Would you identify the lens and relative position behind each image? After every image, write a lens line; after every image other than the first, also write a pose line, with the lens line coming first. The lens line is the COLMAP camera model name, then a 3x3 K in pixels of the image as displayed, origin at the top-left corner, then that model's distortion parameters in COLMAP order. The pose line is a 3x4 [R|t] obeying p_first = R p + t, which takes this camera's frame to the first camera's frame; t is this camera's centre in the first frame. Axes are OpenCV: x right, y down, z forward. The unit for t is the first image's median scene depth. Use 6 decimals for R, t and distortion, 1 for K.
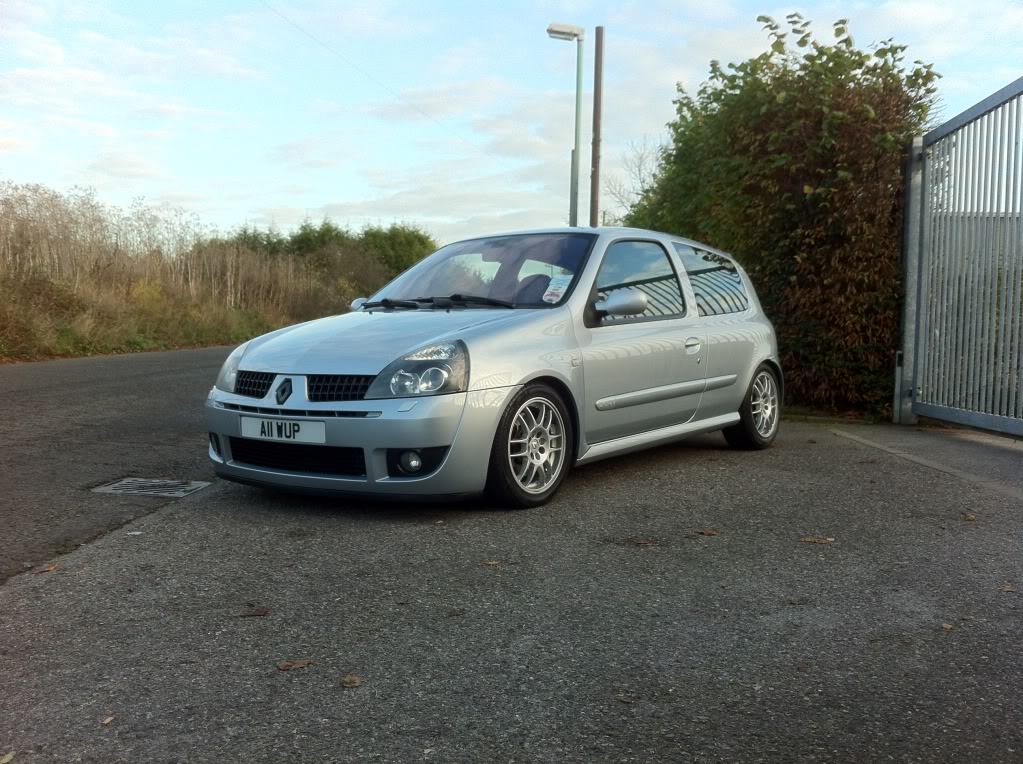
lens RADIAL K [[947.3, 0, 511.5], [0, 947.3, 382.0], [0, 0, 1]] dist [-0.016068, -0.009717]
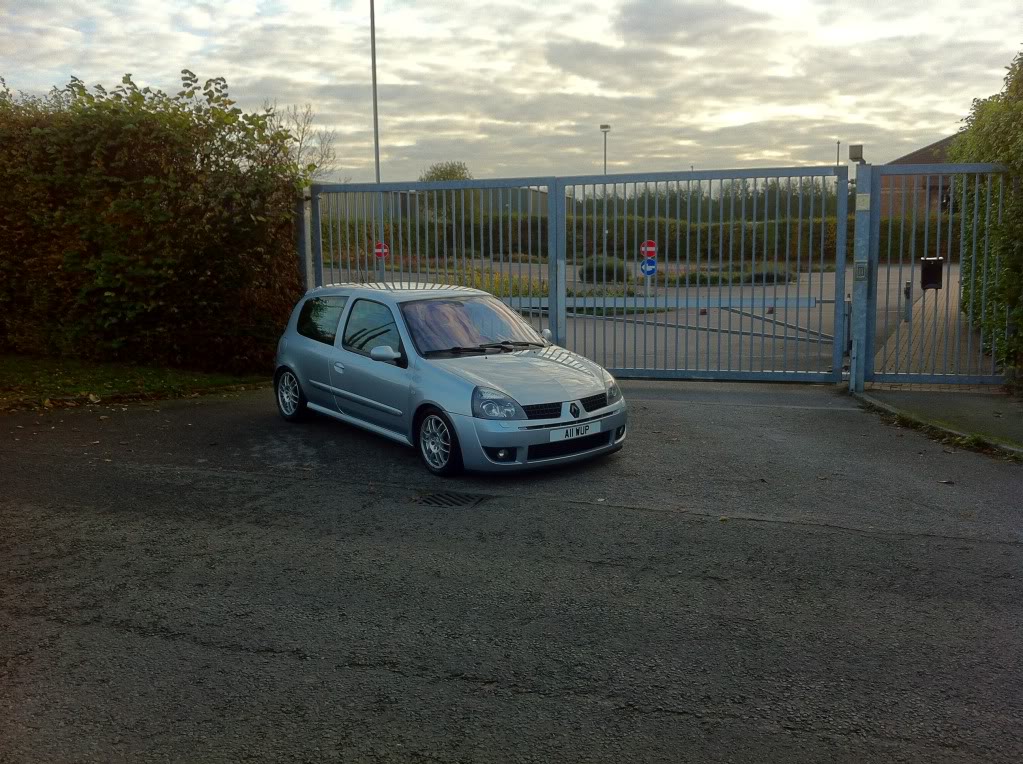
lens RADIAL K [[947.3, 0, 511.5], [0, 947.3, 382.0], [0, 0, 1]] dist [-0.016068, -0.009717]
pose [[0.308689, -0.165929, 0.936578, -1.987793], [0.061045, 0.986092, 0.154582, -0.335892], [-0.949202, 0.009455, 0.314525, 0.538890]]
